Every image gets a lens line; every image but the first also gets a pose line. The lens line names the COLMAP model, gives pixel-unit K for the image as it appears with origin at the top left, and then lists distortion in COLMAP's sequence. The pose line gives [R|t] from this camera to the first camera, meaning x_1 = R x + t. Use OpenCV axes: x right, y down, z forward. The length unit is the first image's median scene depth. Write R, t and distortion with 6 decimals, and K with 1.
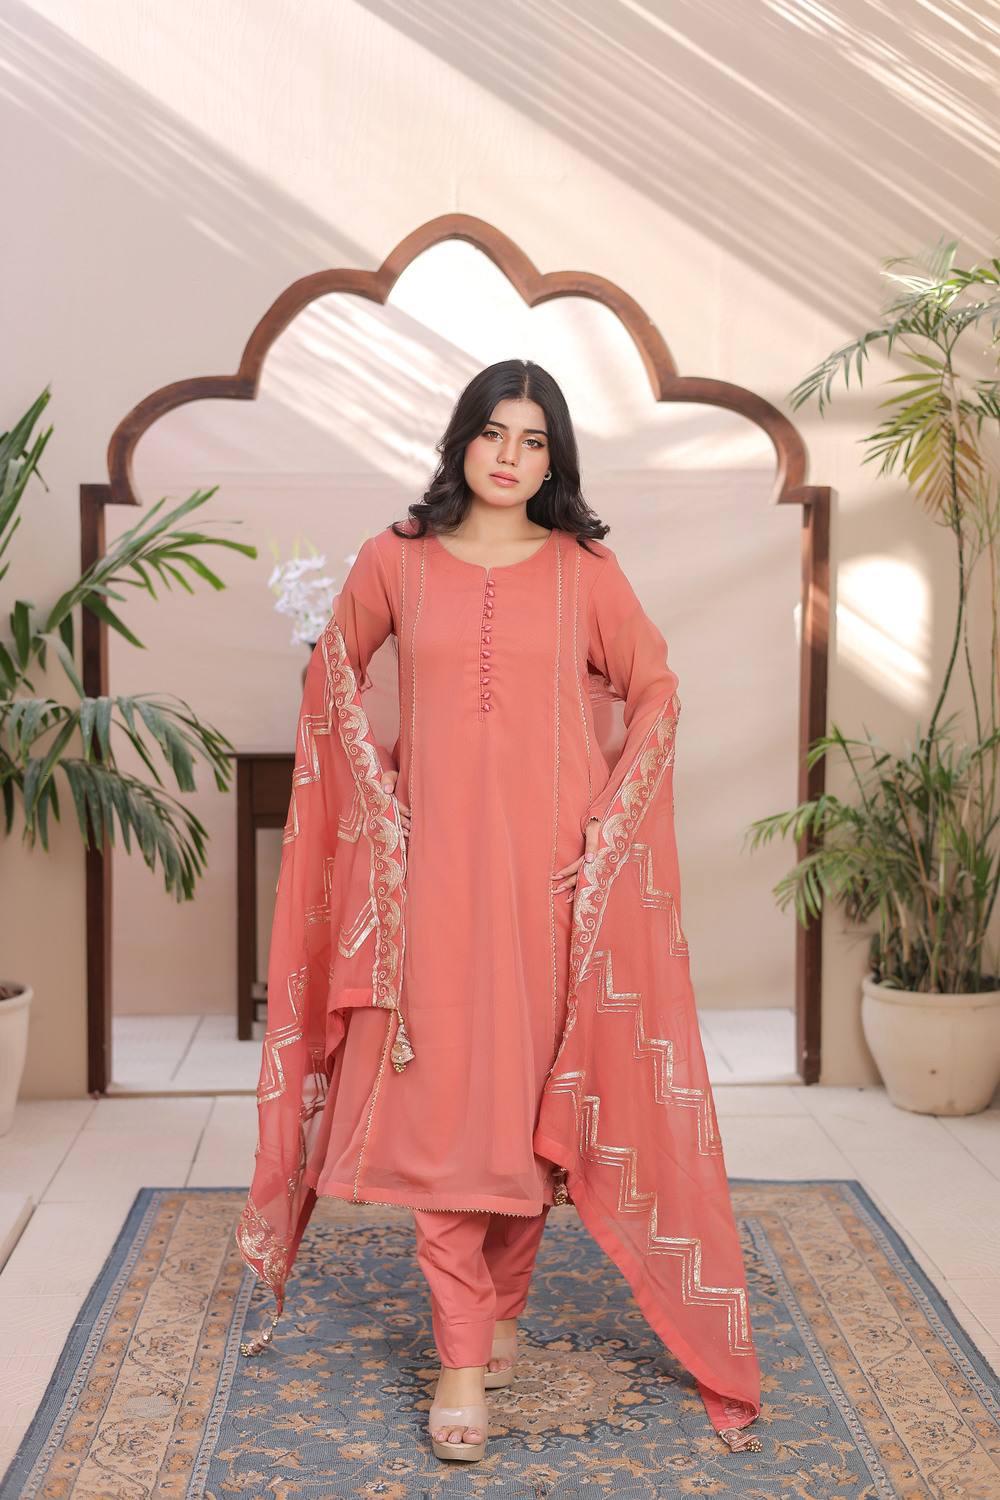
lens RADIAL K [[2059.4, 0, 501.9], [0, 2059.4, 751.9], [0, 0, 1]] dist [-0.004665, 0.000000]
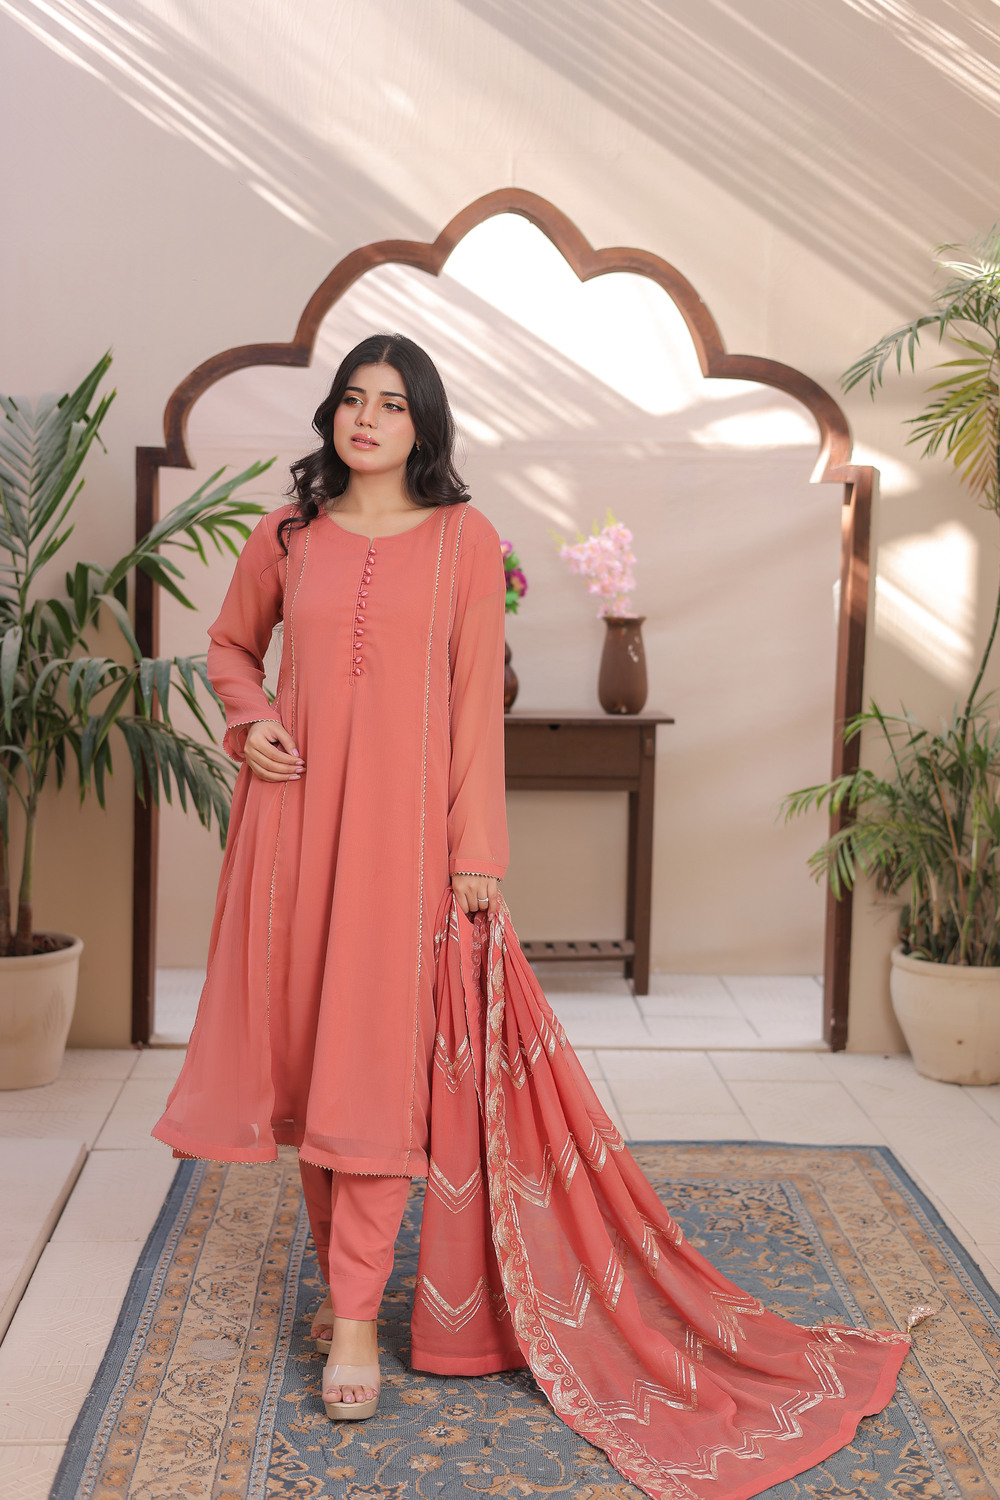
lens RADIAL K [[2059.4, 0, 500.5], [0, 2059.4, 747.6], [0, 0, 1]] dist [-0.004665, 0.000000]
pose [[0.999730, 0.023201, 0.000824, -0.025720], [-0.023212, 0.999541, 0.019491, -0.006204], [-0.000371, -0.019505, 0.999810, -0.022719]]
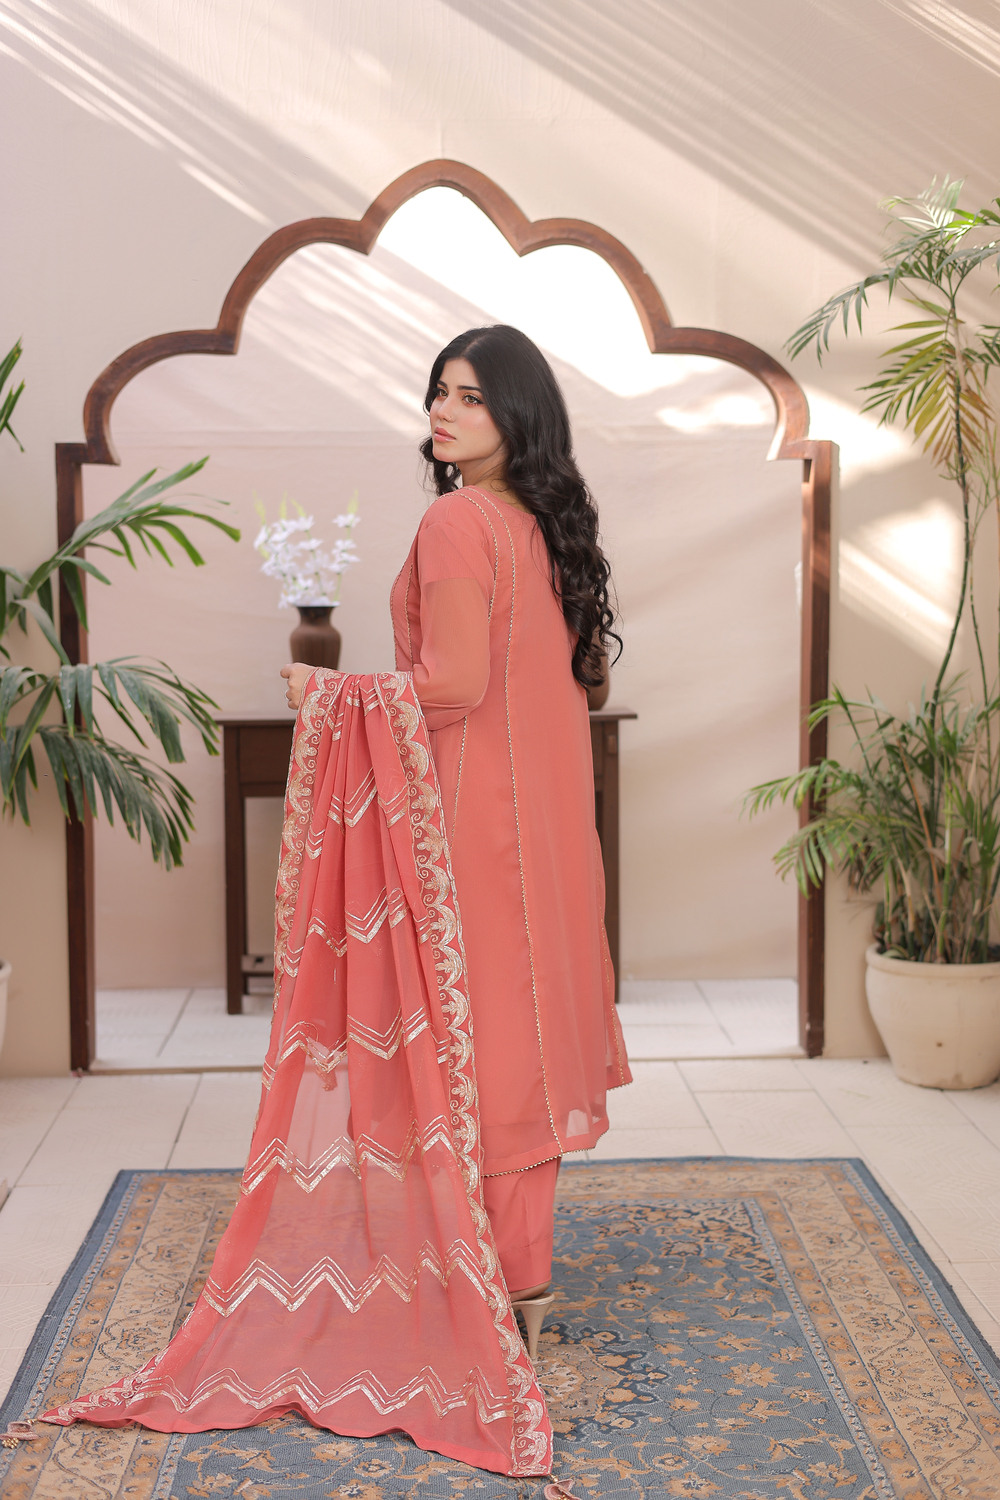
lens RADIAL K [[2059.4, 0, 502.3], [0, 2059.4, 752.0], [0, 0, 1]] dist [-0.004665, 0.000000]
pose [[0.999965, -0.006235, -0.005634, 0.011102], [0.006334, 0.999822, 0.017744, -0.000880], [0.005522, -0.017779, 0.999827, 0.035660]]
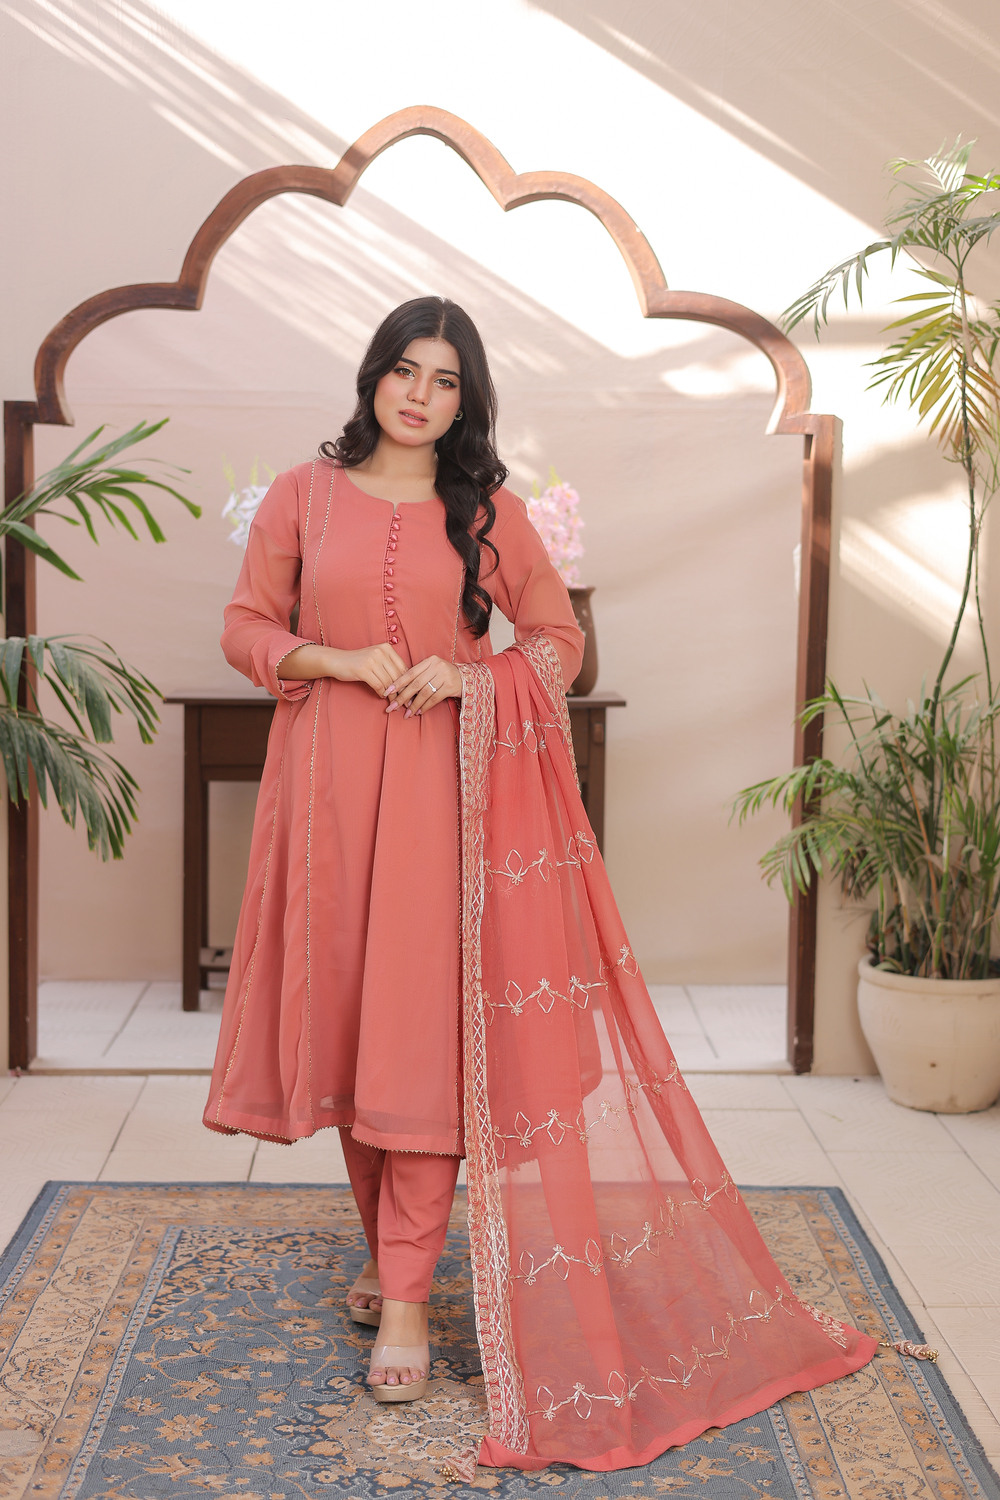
lens RADIAL K [[2161.6, 0, 503.1], [0, 2161.6, 741.8], [0, 0, 1]] dist [-0.007984, 0.000000]
pose [[0.999723, 0.016096, -0.017183, 0.038424], [-0.015628, 0.999513, 0.027017, -0.010585], [0.017609, -0.026741, 0.999487, 0.056004]]
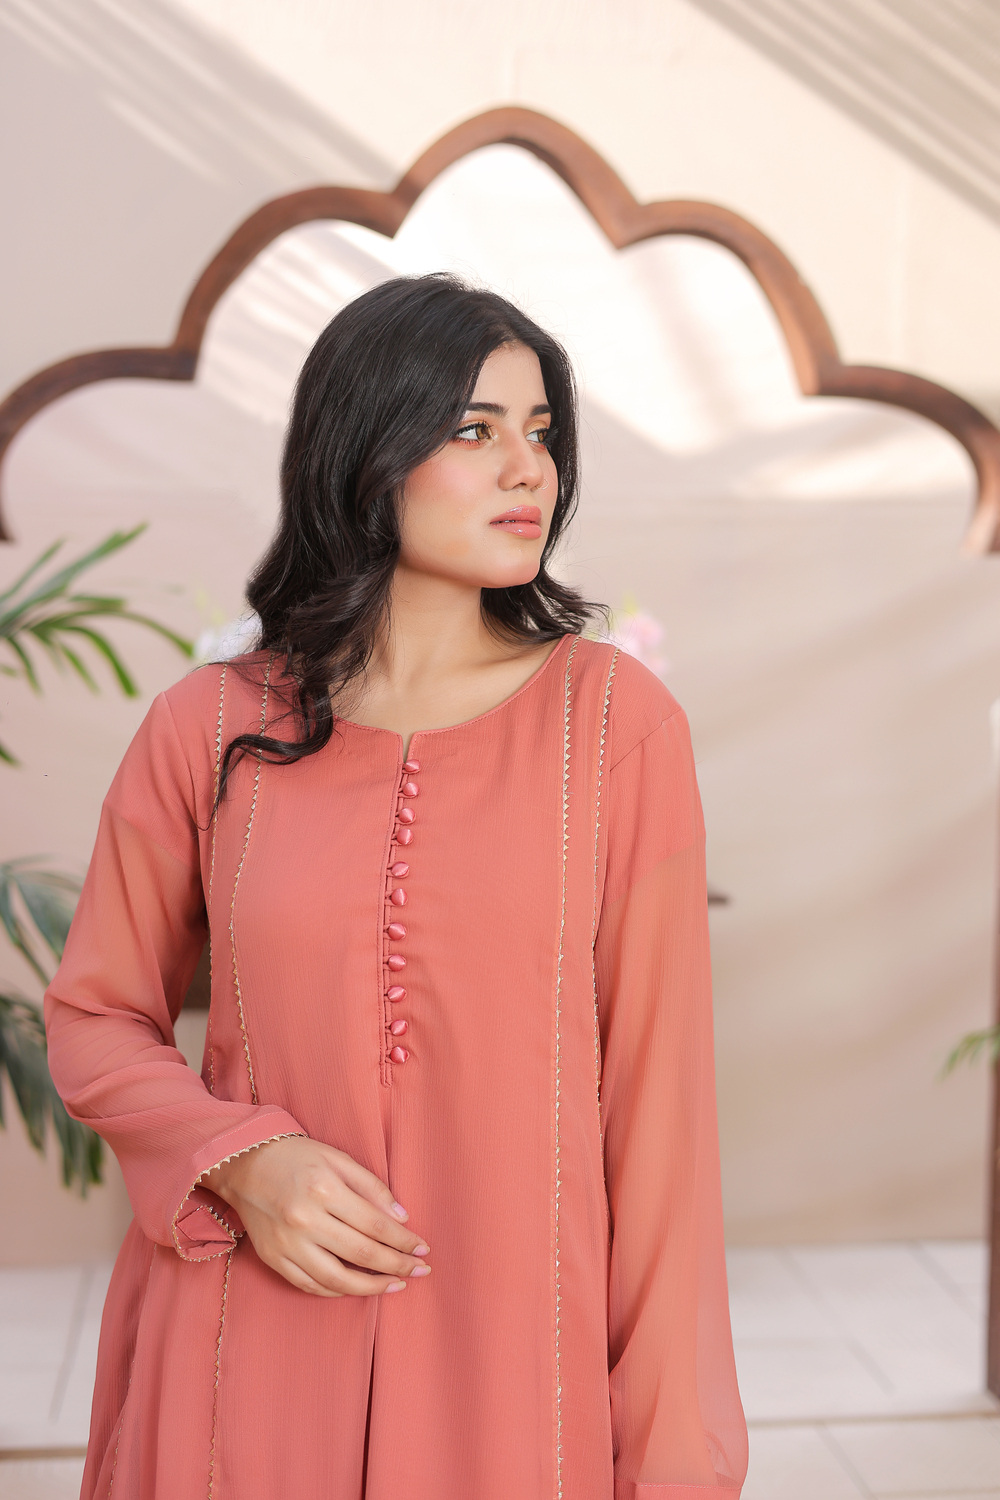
lens RADIAL K [[2059.4, 0, 472.8], [0, 2059.4, 724.6], [0, 0, 1]] dist [-0.004665, 0.000000]
pose [[0.997556, 0.008939, 0.069302, -0.089902], [-0.008432, 0.999936, -0.007607, -0.069356], [-0.069366, 0.007004, 0.997567, 0.405656]]
